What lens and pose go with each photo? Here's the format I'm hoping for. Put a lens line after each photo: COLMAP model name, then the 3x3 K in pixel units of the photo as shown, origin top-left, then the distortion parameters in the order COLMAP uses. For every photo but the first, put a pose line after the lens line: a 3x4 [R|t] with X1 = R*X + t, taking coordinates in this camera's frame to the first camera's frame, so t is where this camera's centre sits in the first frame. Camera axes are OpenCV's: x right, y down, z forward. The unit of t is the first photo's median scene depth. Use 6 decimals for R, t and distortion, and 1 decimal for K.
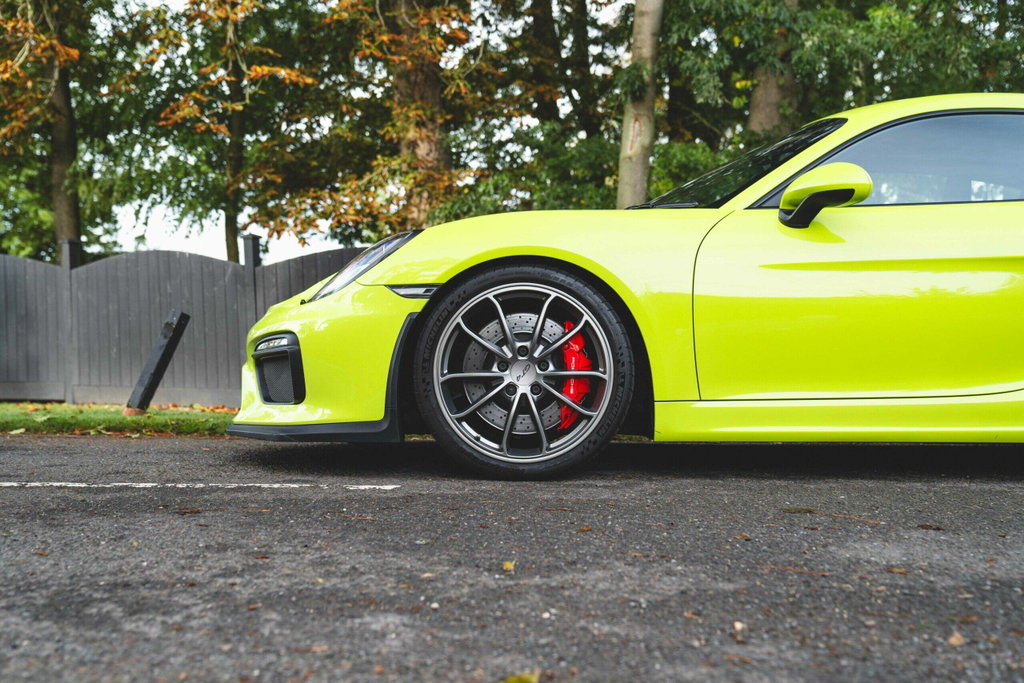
lens RADIAL K [[1360.7, 0, 512.0], [0, 1360.7, 341.5], [0, 0, 1]] dist [0.023954, 0.949993]
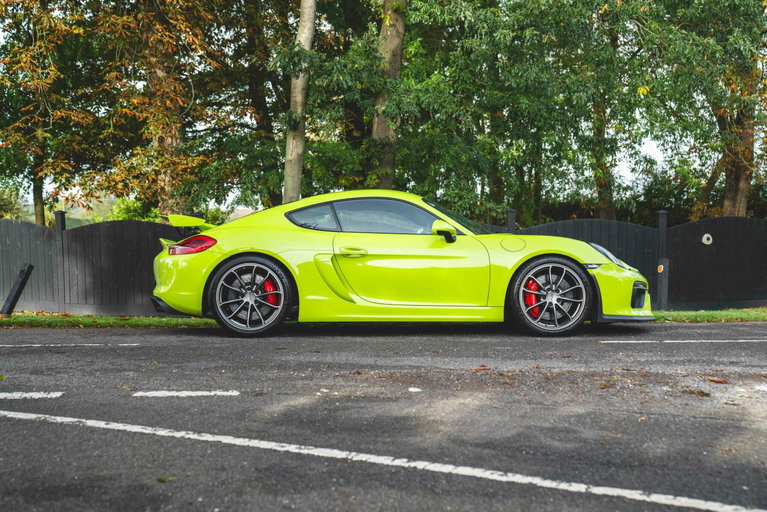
lens RADIAL K [[1128.1, 0, 383.5], [0, 1128.1, 256.0], [0, 0, 1]] dist [0.127771, 0.022437]
pose [[0.995667, -0.002564, 0.092953, 0.062203], [0.001839, 0.999967, 0.007880, -0.075657], [-0.092970, -0.007675, 0.995639, -1.224039]]
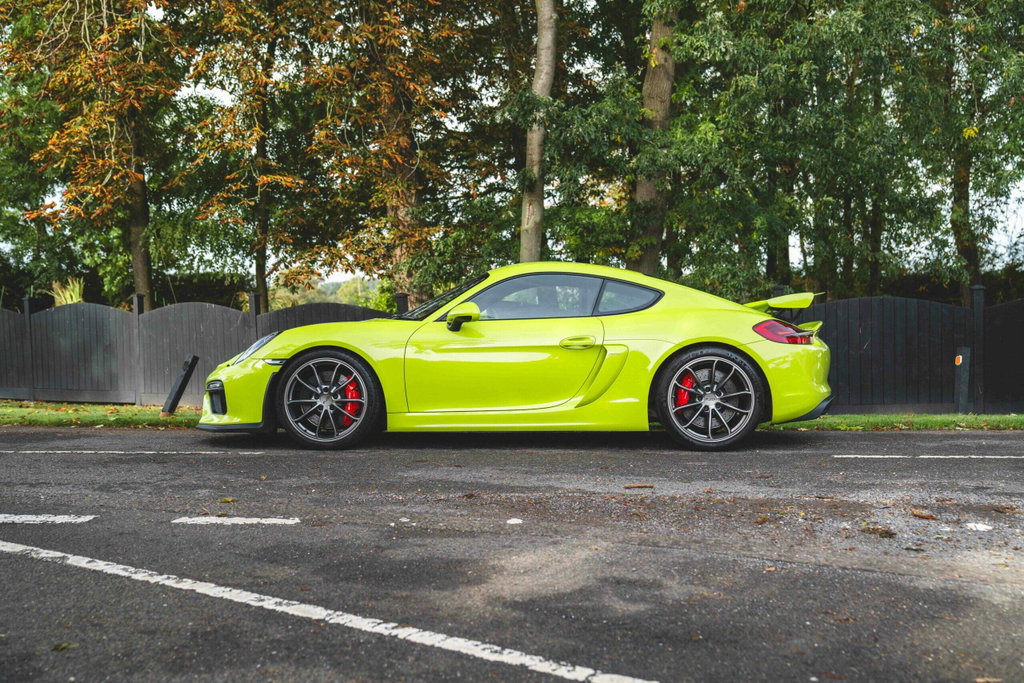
lens RADIAL K [[1311.2, 0, 512.0], [0, 1311.2, 341.5], [0, 0, 1]] dist [0.155420, 0.013112]
pose [[0.998522, -0.005436, -0.054080, 0.404137], [0.005803, 0.999961, 0.006635, -0.079292], [0.054042, -0.006939, 0.998515, -1.030961]]
